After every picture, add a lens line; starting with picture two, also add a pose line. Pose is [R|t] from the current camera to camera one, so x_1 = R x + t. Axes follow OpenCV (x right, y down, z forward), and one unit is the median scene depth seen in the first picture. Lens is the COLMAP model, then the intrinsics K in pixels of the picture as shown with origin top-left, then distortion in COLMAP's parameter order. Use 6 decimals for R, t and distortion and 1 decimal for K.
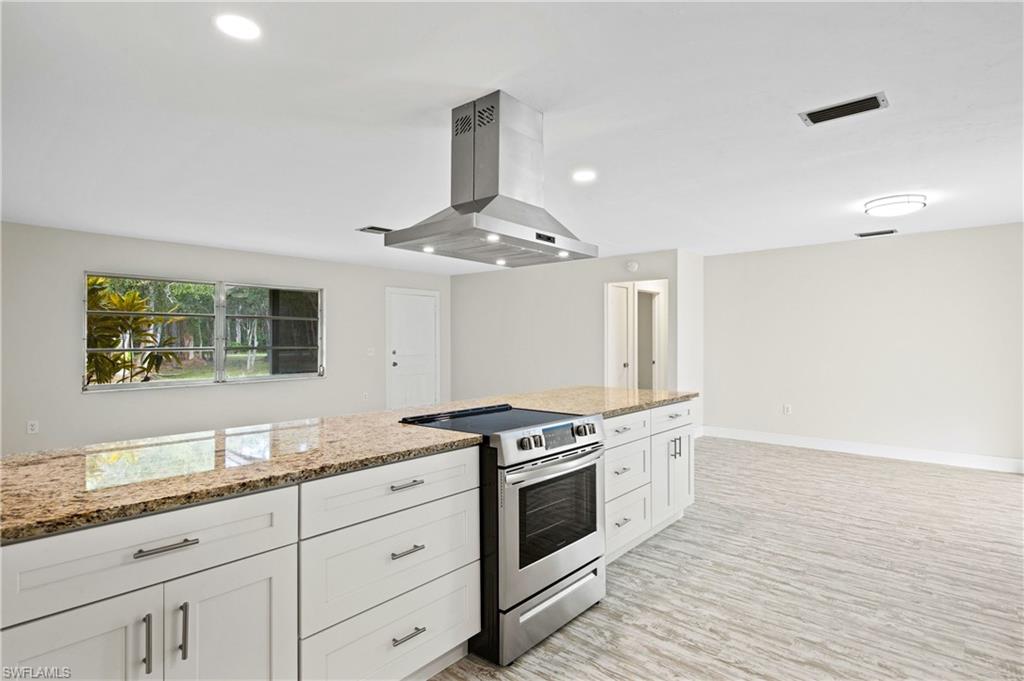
lens RADIAL K [[527.1, 0, 512.0], [0, 527.1, 340.5], [0, 0, 1]] dist [0.015004, -0.005965]
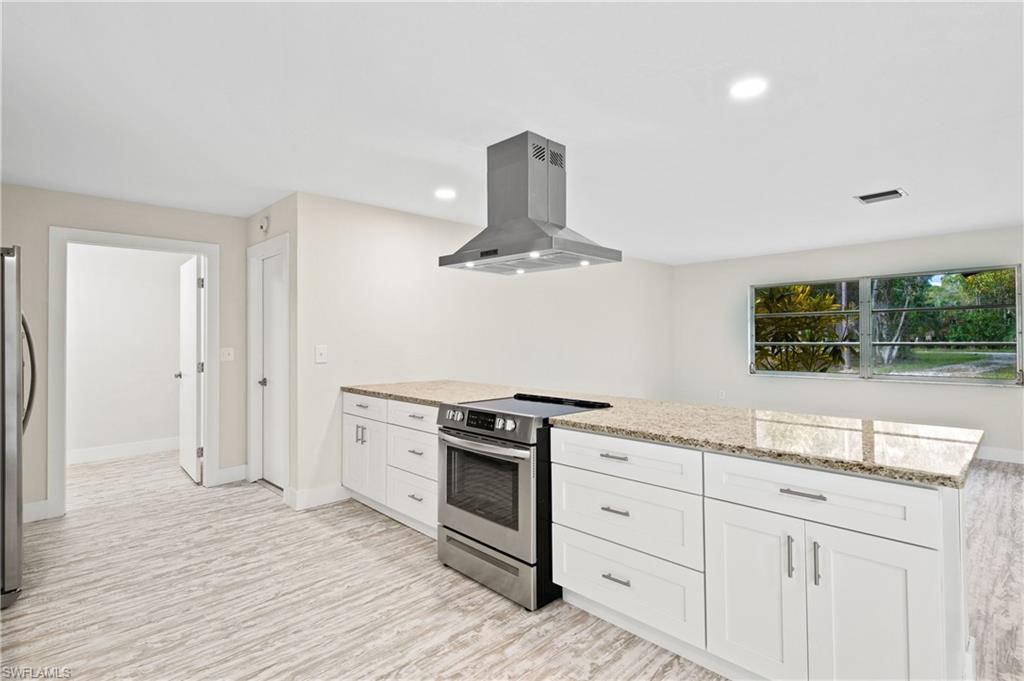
lens RADIAL K [[499.9, 0, 515.9], [0, 499.9, 329.0], [0, 0, 1]] dist [0.009595, -0.000129]
pose [[-0.078458, -0.014256, -0.996815, 0.960707], [0.005472, 0.999877, -0.014730, -0.004188], [0.996902, -0.006610, -0.078371, 0.933995]]
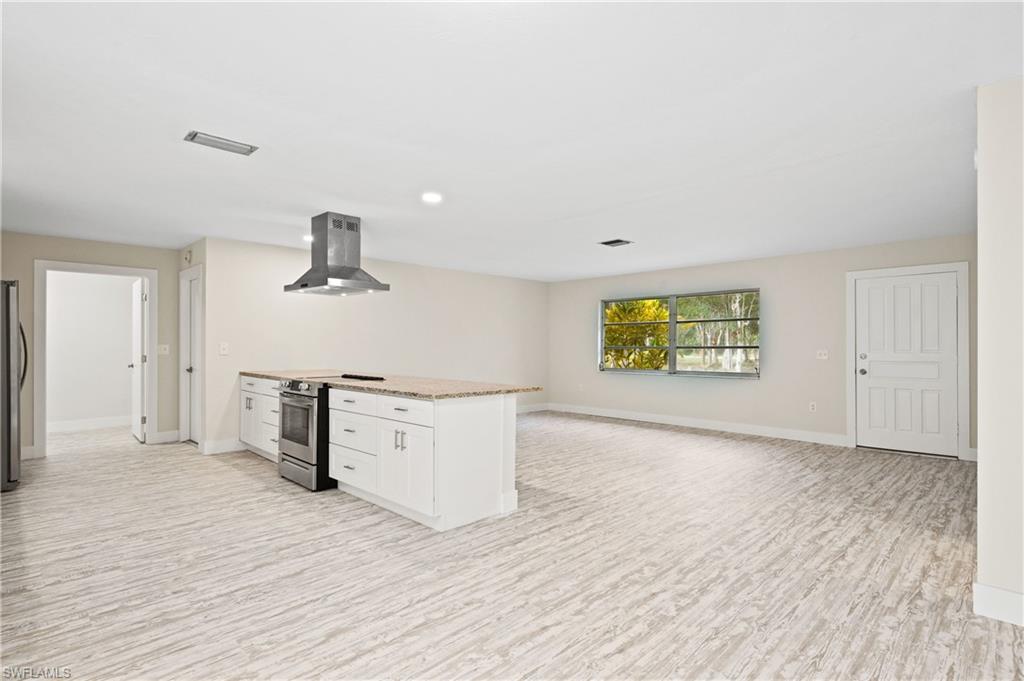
lens RADIAL K [[510.1, 0, 512.0], [0, 510.1, 340.5], [0, 0, 1]] dist [0.012646, -0.002100]
pose [[-0.071544, -0.004492, -0.997427, 1.555180], [-0.001172, 0.999990, -0.004420, 0.015975], [0.997437, 0.000852, -0.071549, 1.555591]]
